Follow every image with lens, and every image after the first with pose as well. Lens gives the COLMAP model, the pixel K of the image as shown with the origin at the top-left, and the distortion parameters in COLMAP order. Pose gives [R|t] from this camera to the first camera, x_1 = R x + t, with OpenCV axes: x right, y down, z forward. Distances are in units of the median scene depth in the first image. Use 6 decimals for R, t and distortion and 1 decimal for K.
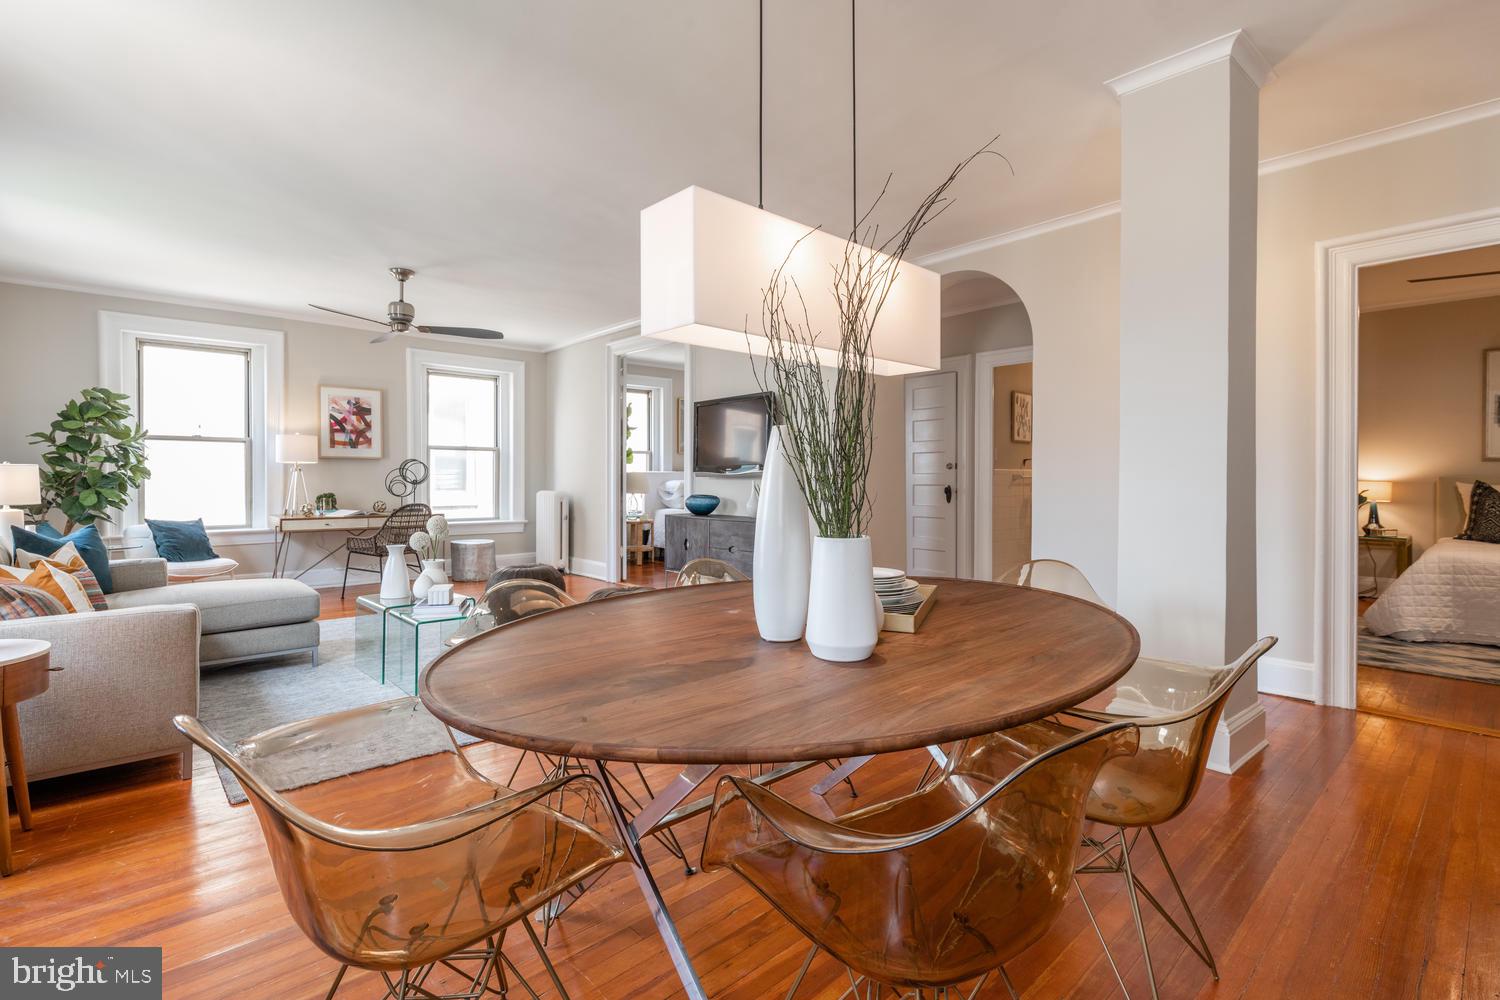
lens RADIAL K [[692.5, 0, 749.3], [0, 692.5, 485.2], [0, 0, 1]] dist [-0.001649, -0.000370]
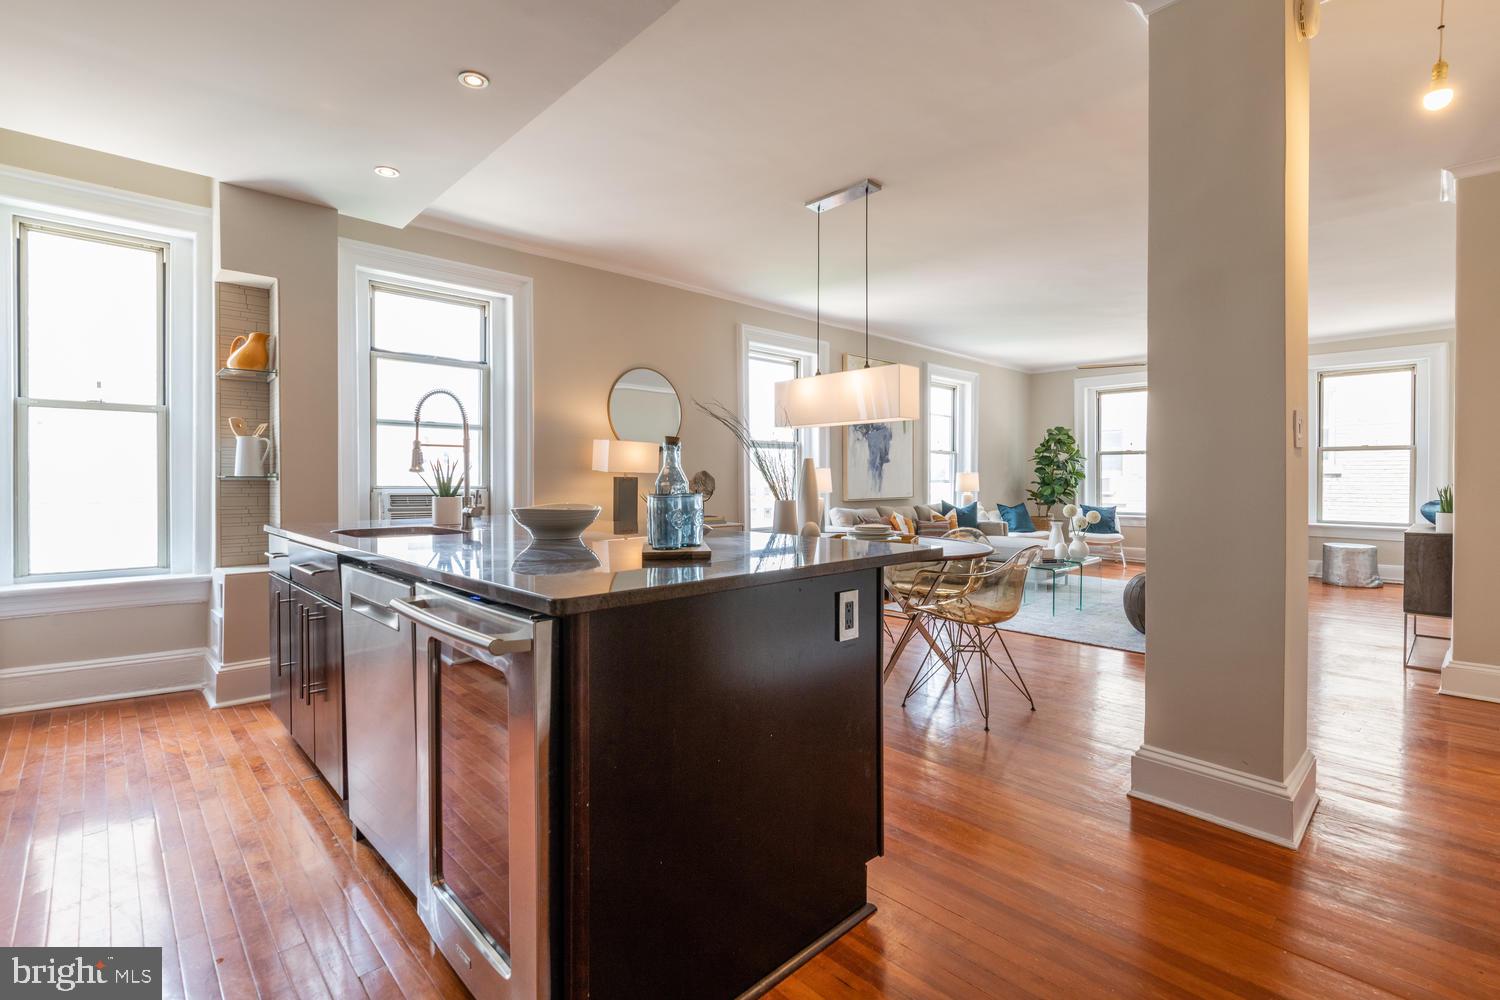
lens RADIAL K [[692.5, 0, 750.7], [0, 692.5, 485.8], [0, 0, 1]] dist [-0.001649, -0.000370]
pose [[0.036266, 0.005593, -0.999327, 0.576425], [-0.011637, 0.999919, 0.005174, 0.003626], [0.999274, 0.011441, 0.036328, 0.139755]]
